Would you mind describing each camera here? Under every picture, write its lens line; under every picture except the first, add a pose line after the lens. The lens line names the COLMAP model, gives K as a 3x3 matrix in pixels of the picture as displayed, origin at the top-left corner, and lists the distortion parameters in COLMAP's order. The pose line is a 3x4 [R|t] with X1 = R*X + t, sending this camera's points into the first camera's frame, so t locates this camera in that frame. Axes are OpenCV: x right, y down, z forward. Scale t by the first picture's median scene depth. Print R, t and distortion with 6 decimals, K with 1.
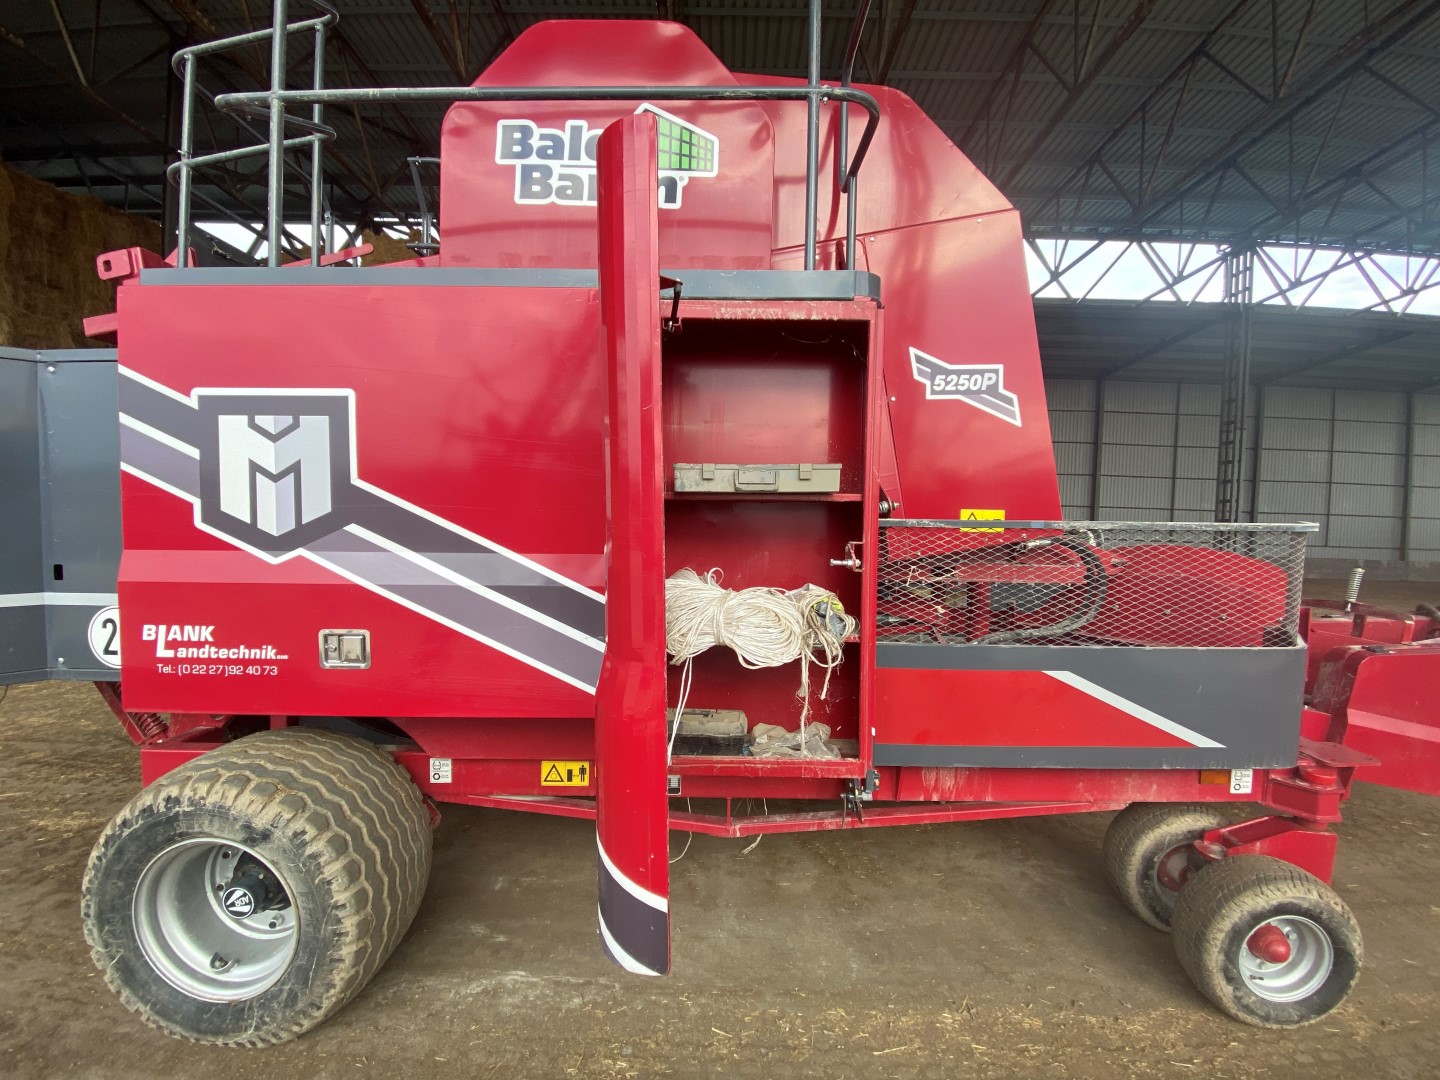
lens RADIAL K [[581.5, 0, 712.3], [0, 581.5, 543.5], [0, 0, 1]] dist [0.012954, -0.016805]
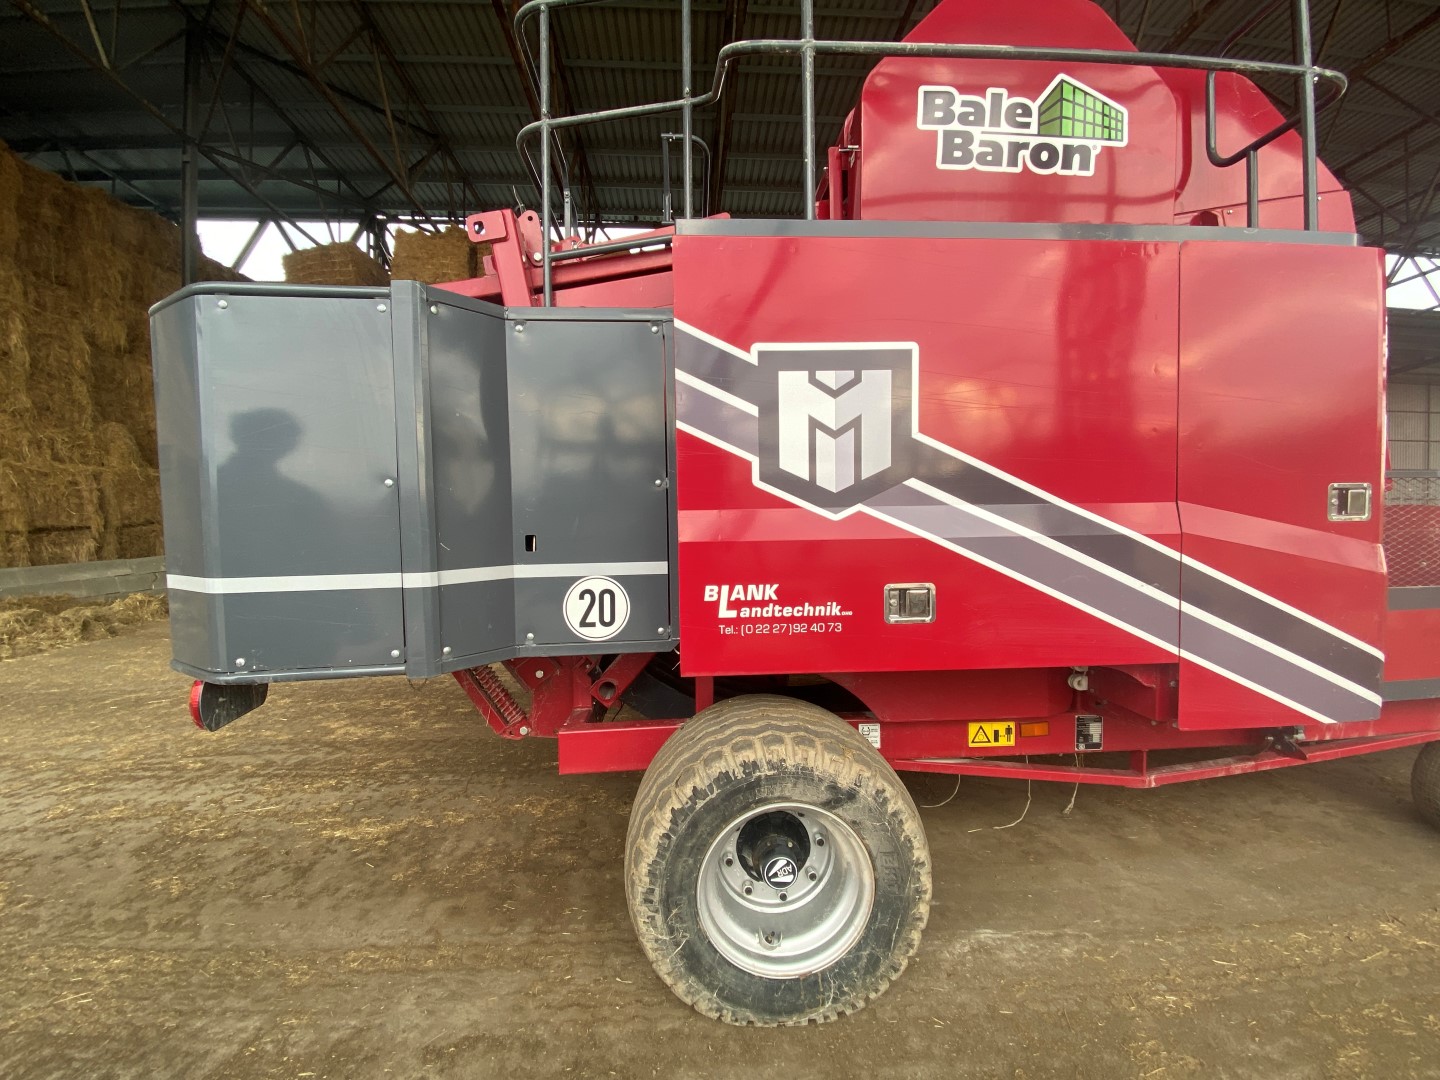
lens RADIAL K [[581.5, 0, 712.7], [0, 581.5, 542.9], [0, 0, 1]] dist [0.012954, -0.016805]
pose [[0.997787, -0.029324, 0.059683, -0.864951], [0.029716, 0.999542, -0.005693, 0.062203], [-0.059489, 0.007454, 0.998201, 0.022646]]
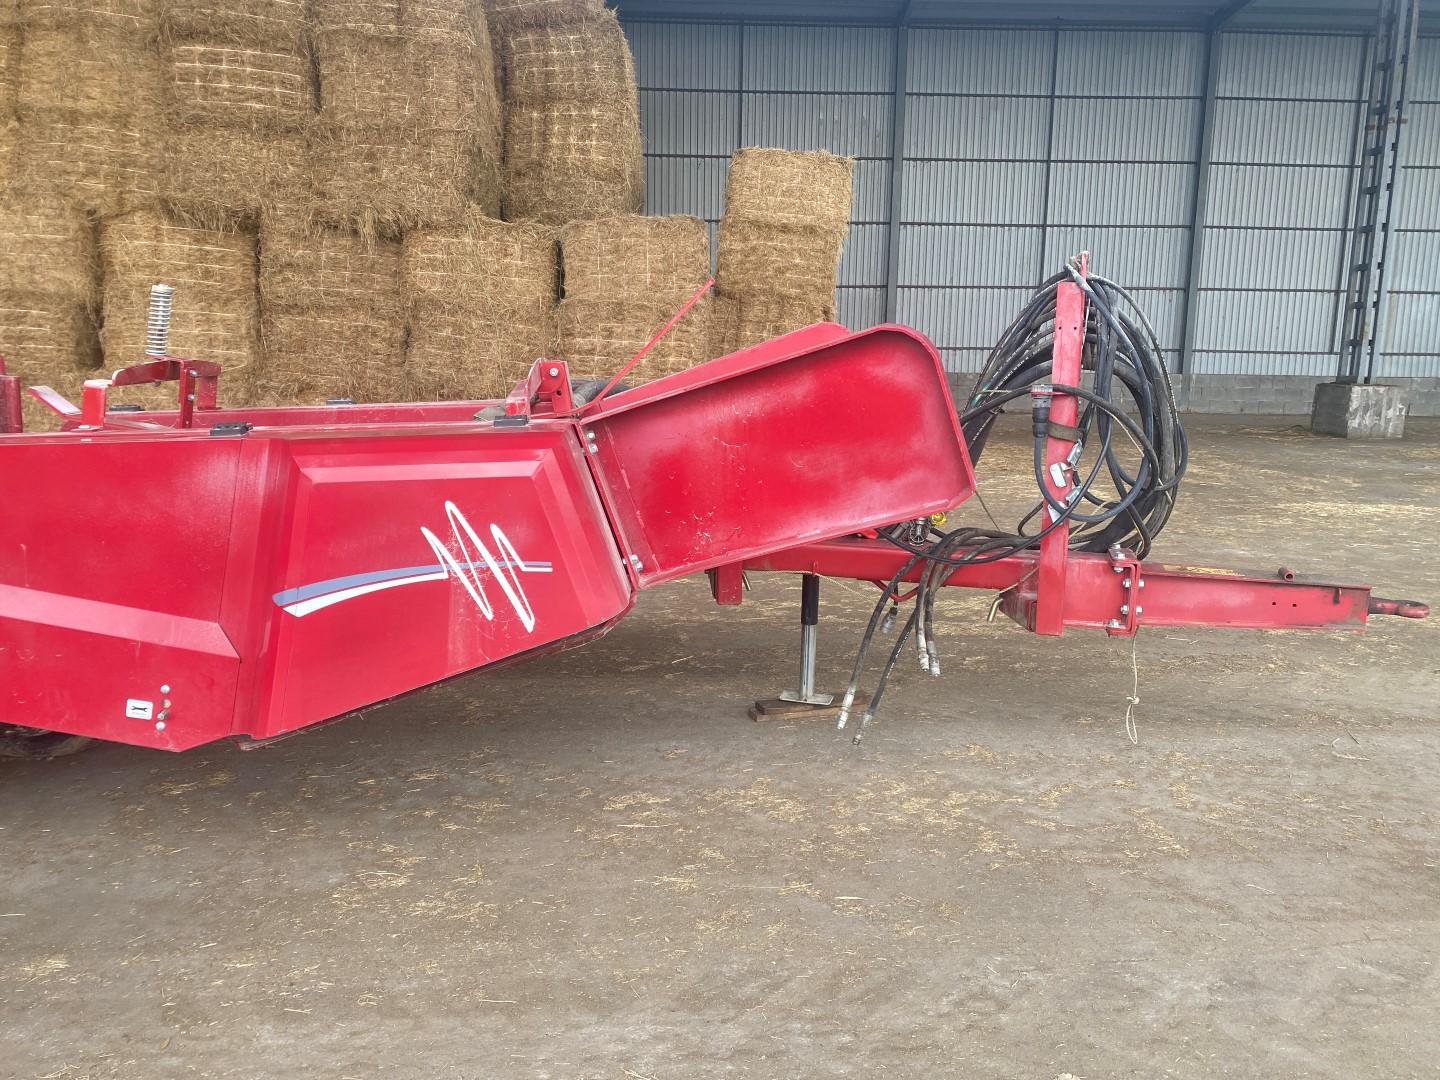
lens RADIAL K [[1097.8, 0, 735.8], [0, 1097.8, 533.1], [0, 0, 1]] dist [0.039939, -0.035605]
pose [[0.998805, -0.024011, 0.042560, 2.298575], [0.018257, 0.991244, 0.130778, 0.200232], [-0.045328, -0.129845, 0.990498, 0.052360]]
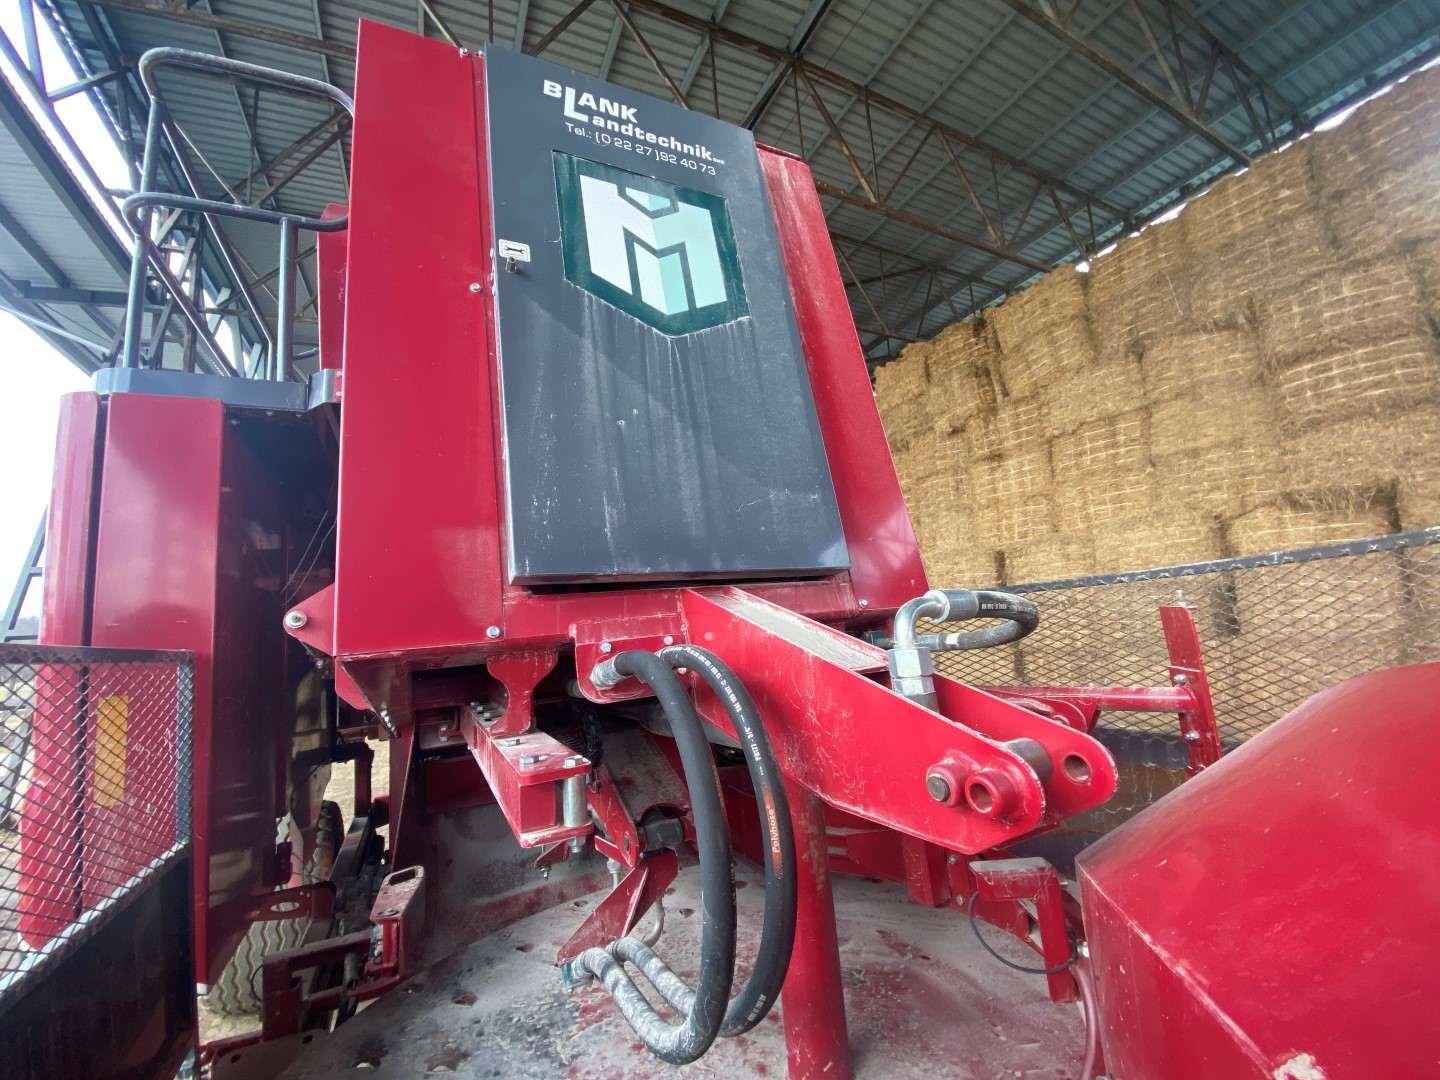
lens RADIAL K [[581.5, 0, 712.9], [0, 581.5, 541.1], [0, 0, 1]] dist [0.012954, -0.016805]
pose [[0.444251, -0.188685, -0.875807, 1.201722], [0.047070, 0.981136, -0.187501, -0.007317], [0.894665, 0.042074, 0.444752, 1.249750]]
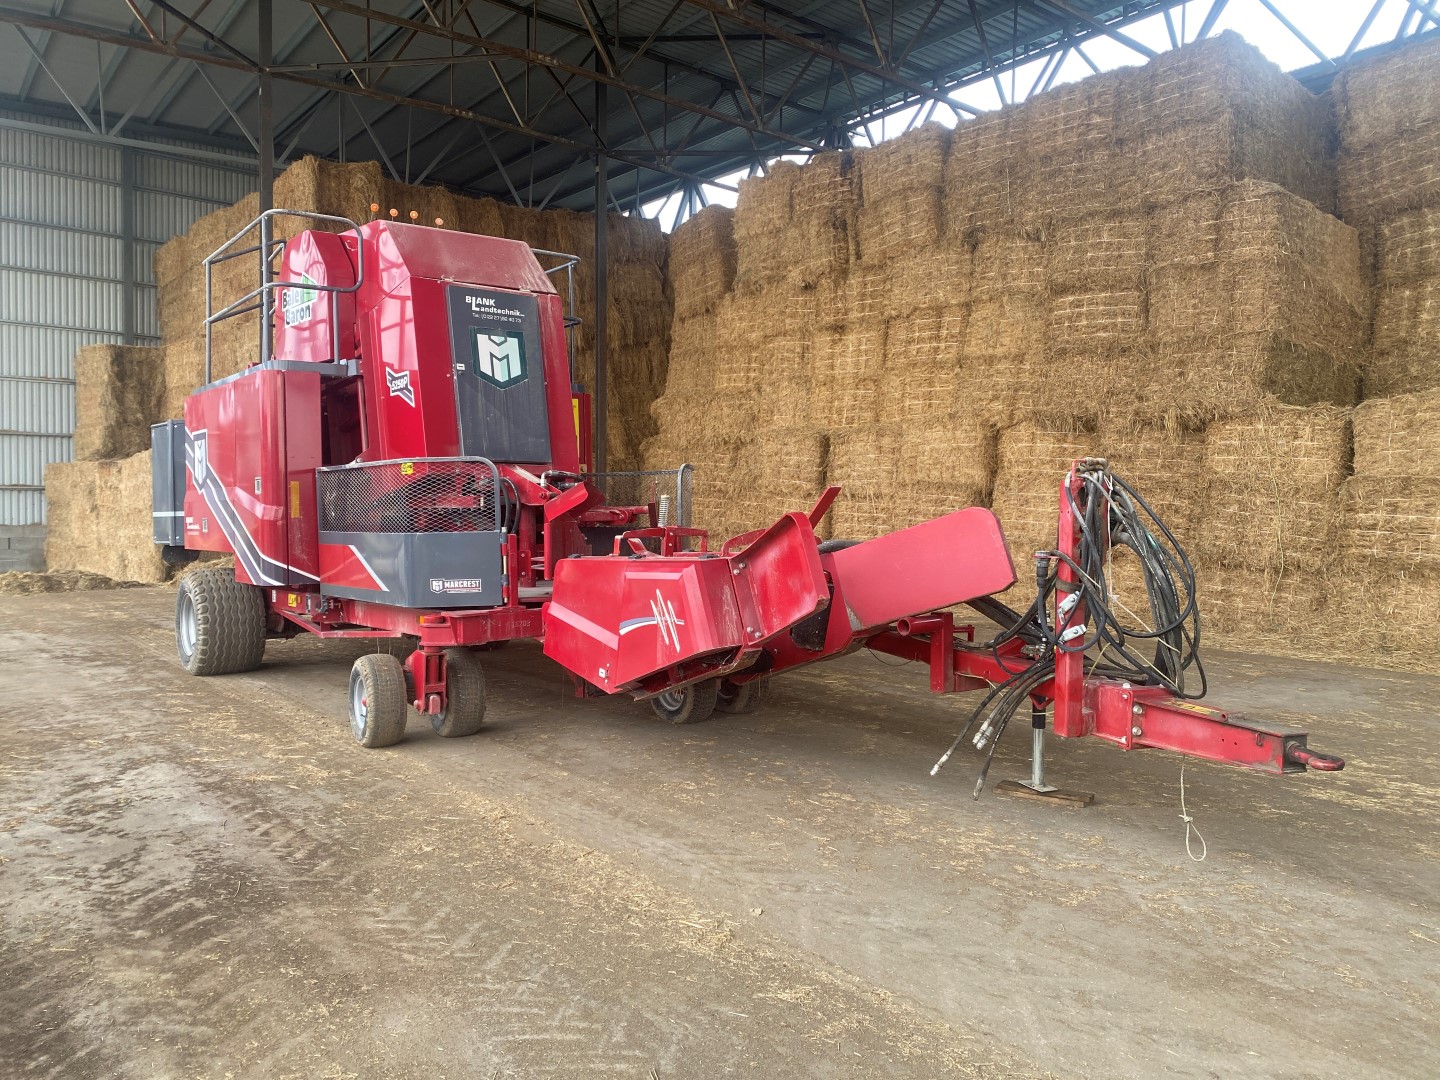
lens RADIAL K [[1097.8, 0, 730.2], [0, 1097.8, 534.8], [0, 0, 1]] dist [0.039939, -0.035605]
pose [[0.628335, -0.001739, -0.777941, 4.112317], [-0.023264, 0.999508, -0.021024, 0.233760], [0.777595, 0.031308, 0.627985, -0.272026]]
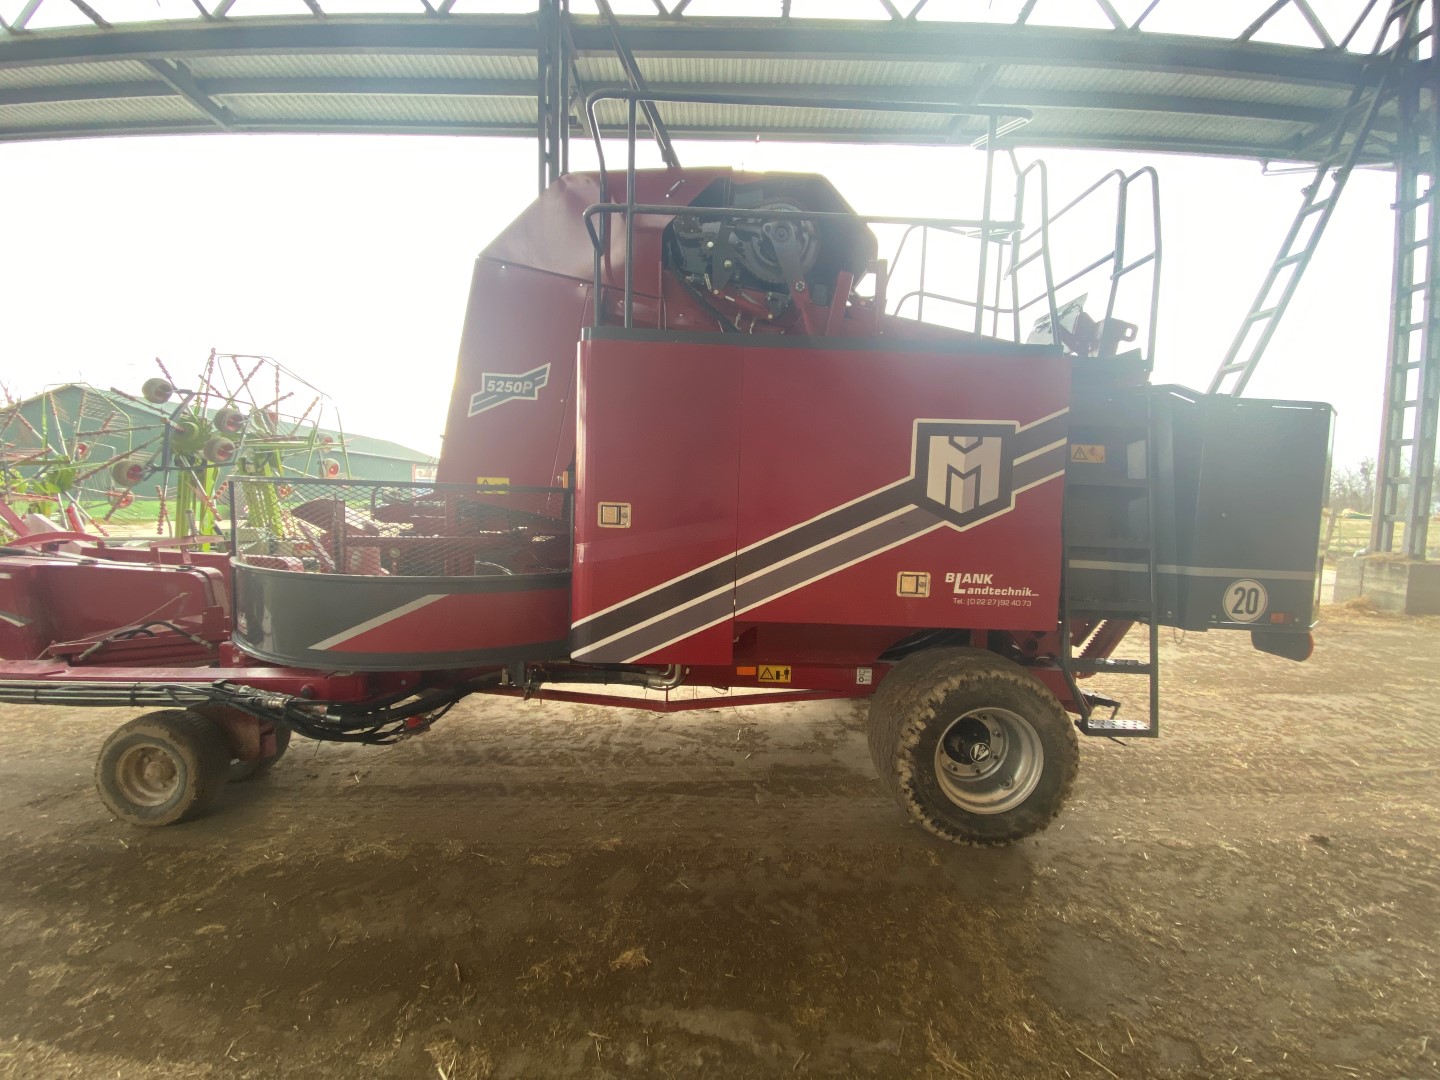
lens RADIAL K [[581.5, 0, 711.3], [0, 581.5, 537.2], [0, 0, 1]] dist [0.012954, -0.016805]
pose [[-0.998467, -0.045636, -0.031325, -0.015182], [-0.049136, 0.991315, 0.121985, -0.162428], [0.025486, 0.123337, -0.992037, 3.446848]]
